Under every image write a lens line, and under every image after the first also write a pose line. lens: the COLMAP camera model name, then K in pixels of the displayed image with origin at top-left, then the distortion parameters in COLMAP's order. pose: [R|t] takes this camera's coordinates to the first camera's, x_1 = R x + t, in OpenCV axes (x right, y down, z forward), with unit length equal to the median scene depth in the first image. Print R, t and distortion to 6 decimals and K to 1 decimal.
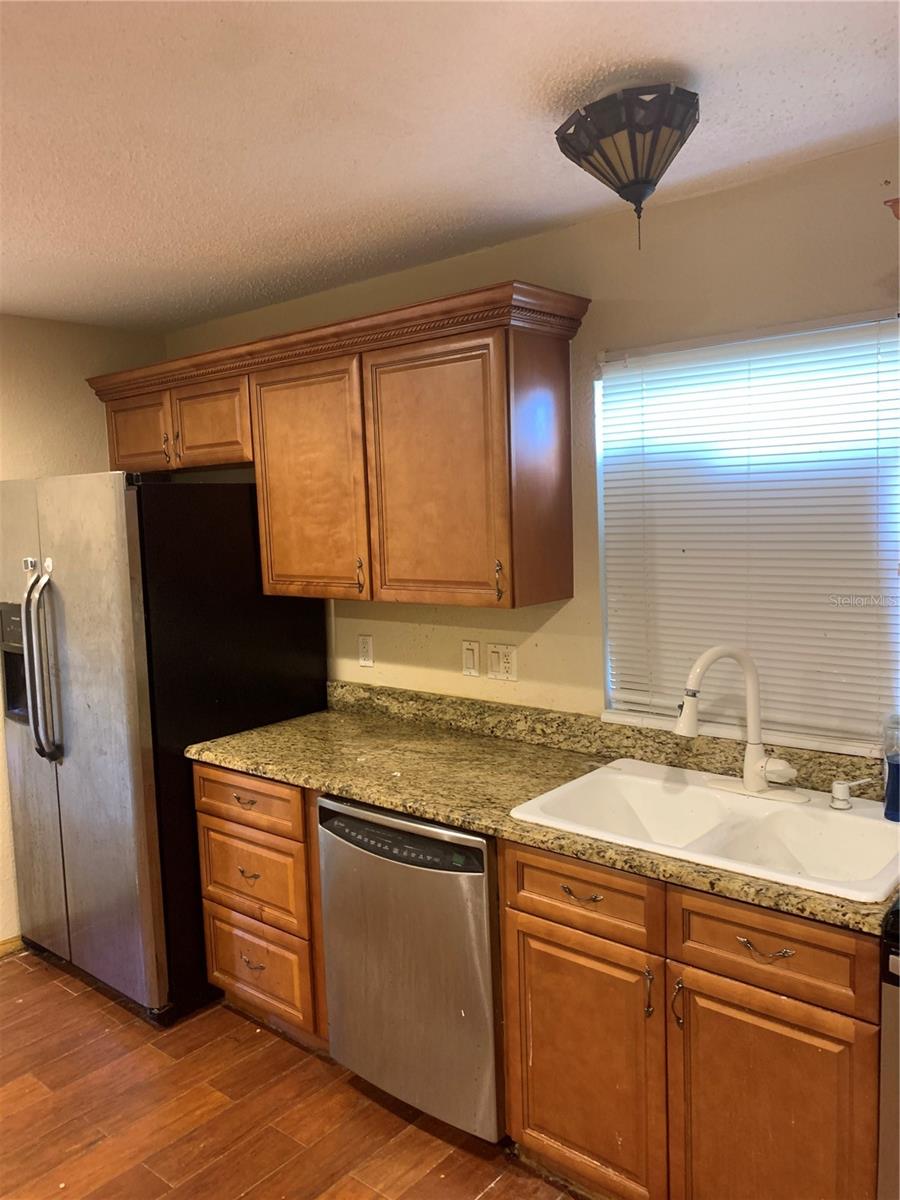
lens RADIAL K [[924.3, 0, 443.2], [0, 924.3, 594.3], [0, 0, 1]] dist [0.056866, -0.085158]
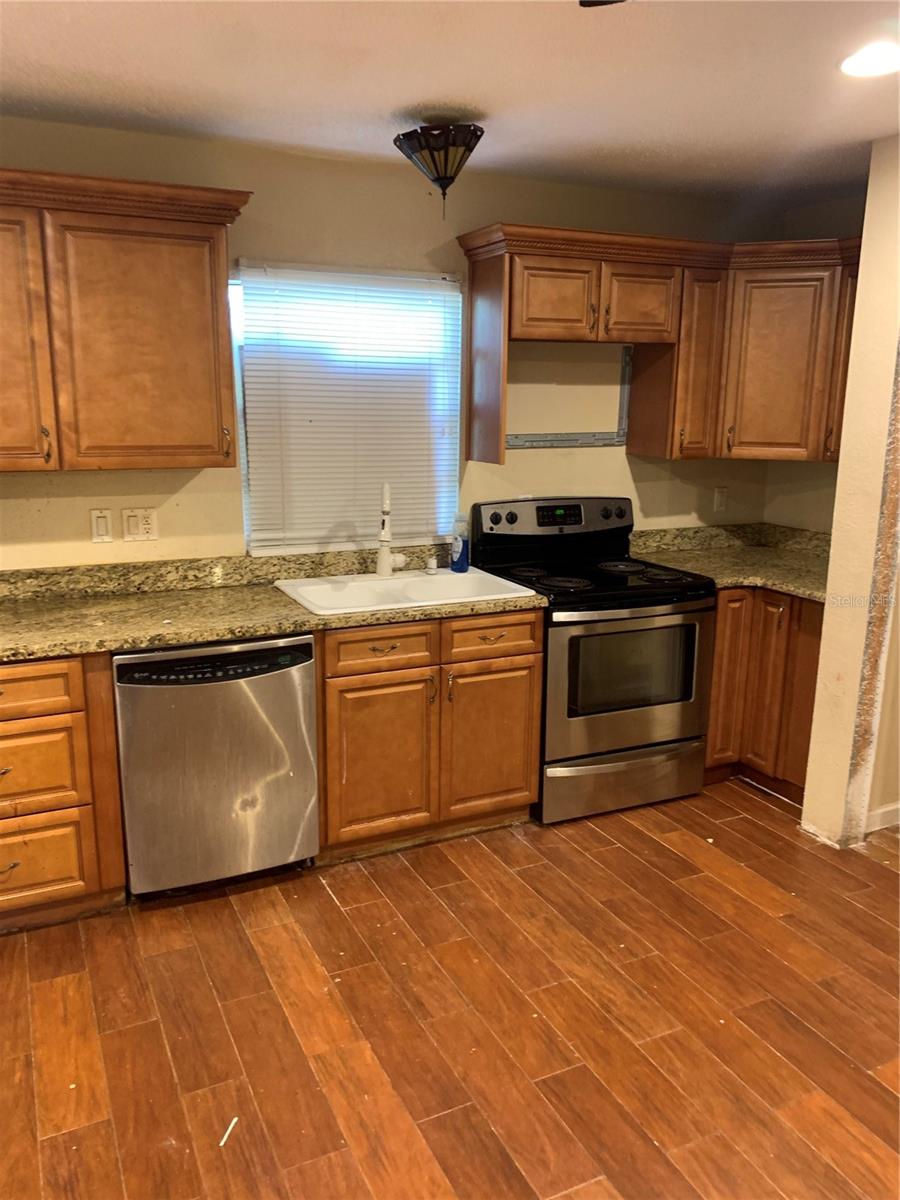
lens RADIAL K [[929.8, 0, 452.2], [0, 929.8, 611.1], [0, 0, 1]] dist [0.057927, -0.089967]
pose [[0.399110, -0.165559, 0.901832, -0.864139], [0.064096, 0.986195, 0.152680, 0.030143], [-0.914660, -0.003132, 0.404212, 0.216865]]
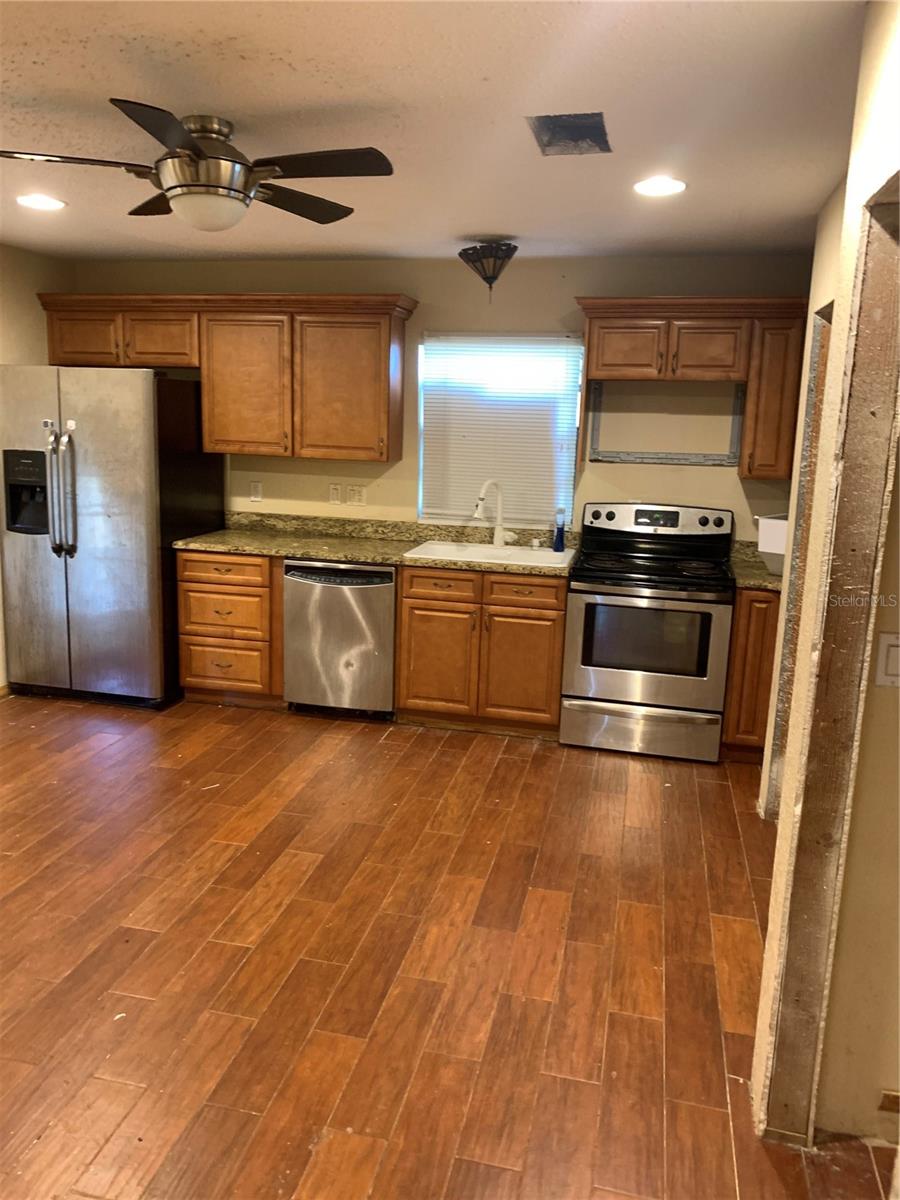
lens RADIAL K [[934.0, 0, 443.5], [0, 934.0, 602.6], [0, 0, 1]] dist [0.127349, -0.327909]
pose [[0.886326, -0.026391, 0.462309, -0.677009], [-0.019751, 0.995312, 0.094682, 0.111289], [-0.462640, -0.093050, 0.881650, -0.759593]]
